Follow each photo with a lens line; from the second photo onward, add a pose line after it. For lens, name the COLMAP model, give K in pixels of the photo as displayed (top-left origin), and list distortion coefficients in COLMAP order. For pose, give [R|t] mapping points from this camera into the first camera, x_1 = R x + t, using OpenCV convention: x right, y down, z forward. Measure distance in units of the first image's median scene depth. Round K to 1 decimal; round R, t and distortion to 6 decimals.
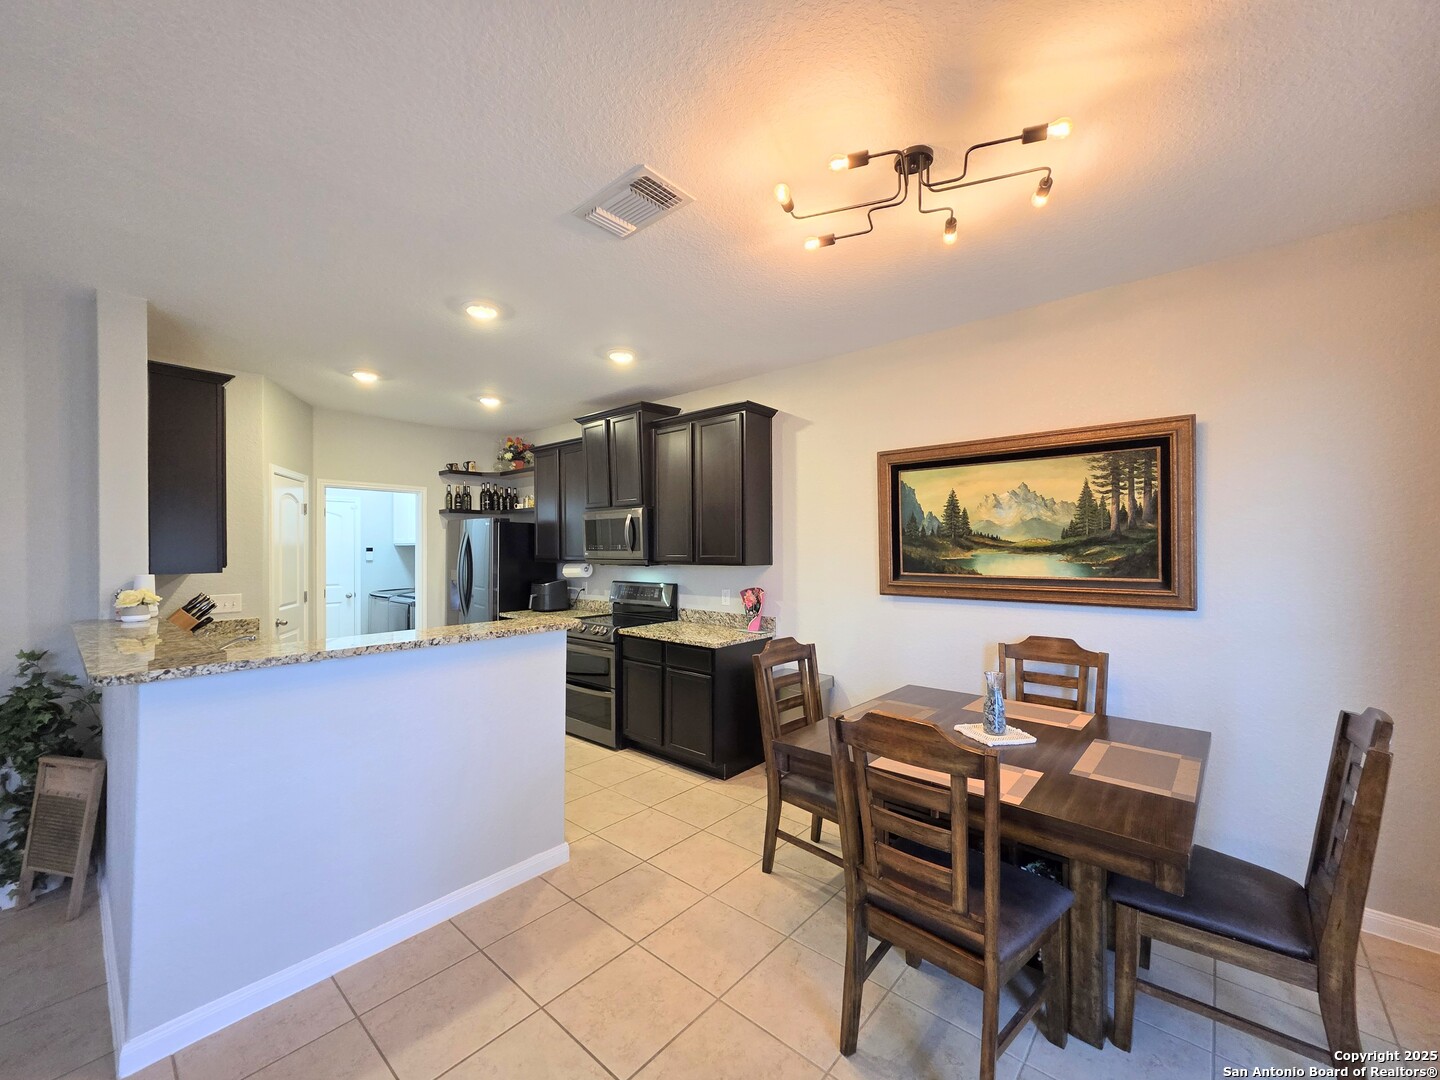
lens RADIAL K [[573.3, 0, 713.4], [0, 573.3, 543.2], [0, 0, 1]] dist [0.004278, 0.000205]
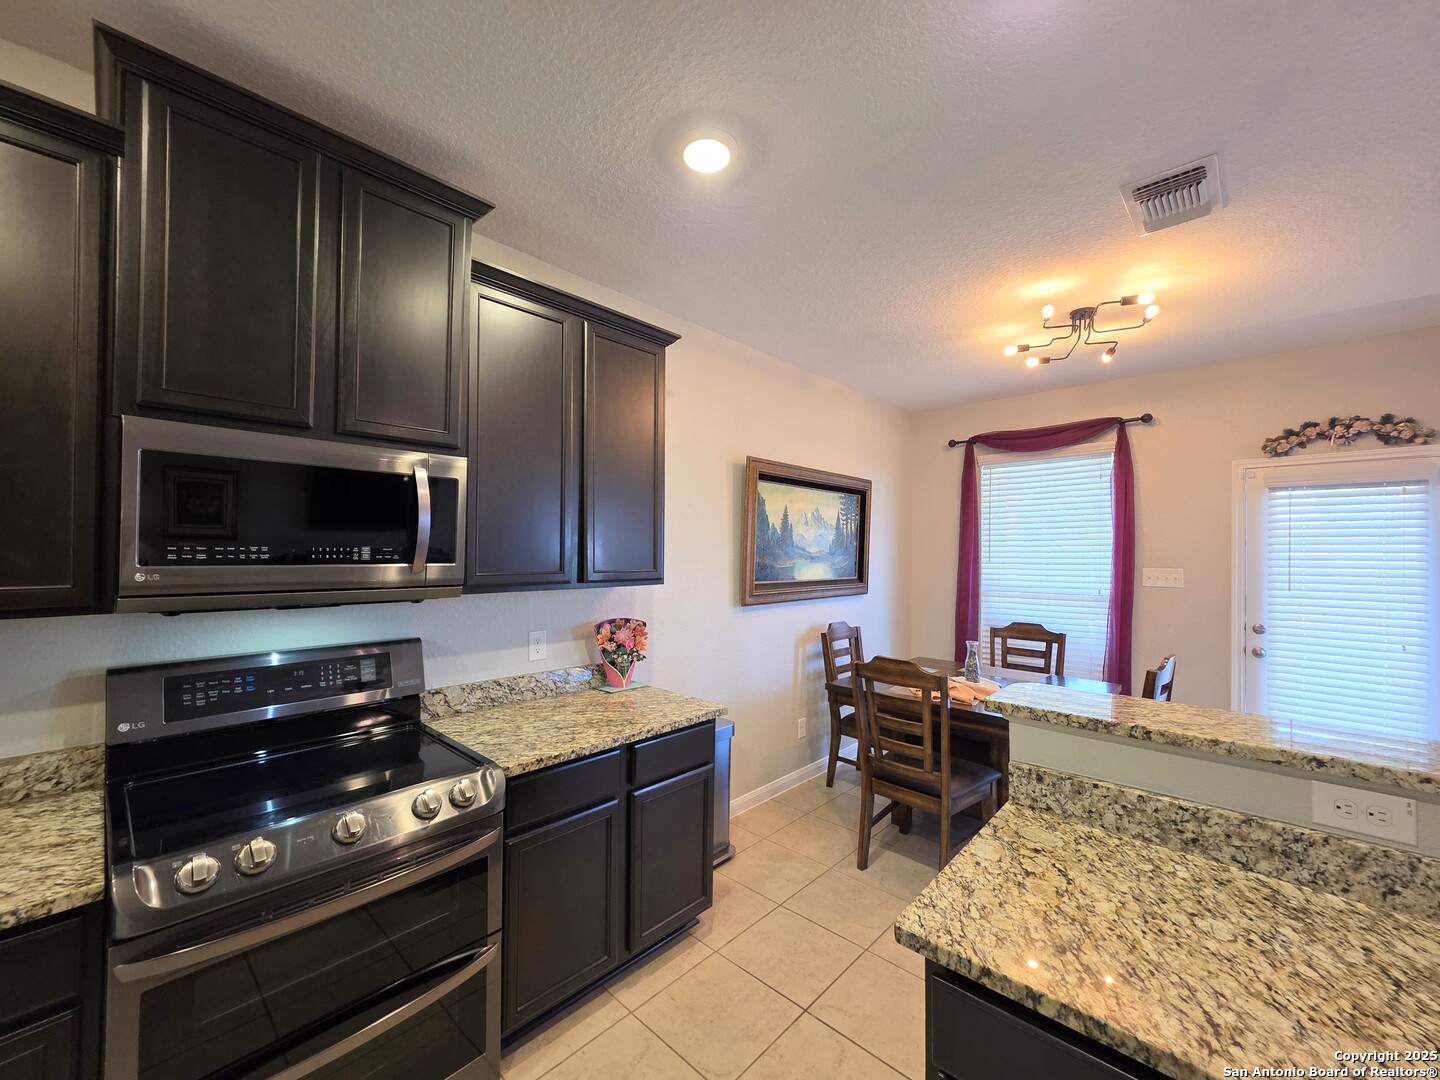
lens RADIAL K [[573.3, 0, 711.2], [0, 573.3, 553.9], [0, 0, 1]] dist [0.004278, 0.000205]
pose [[0.033994, 0.003296, 0.999417, -0.679432], [-0.015056, 0.999883, -0.002786, 0.006761], [-0.999309, -0.014953, 0.034040, 1.058300]]
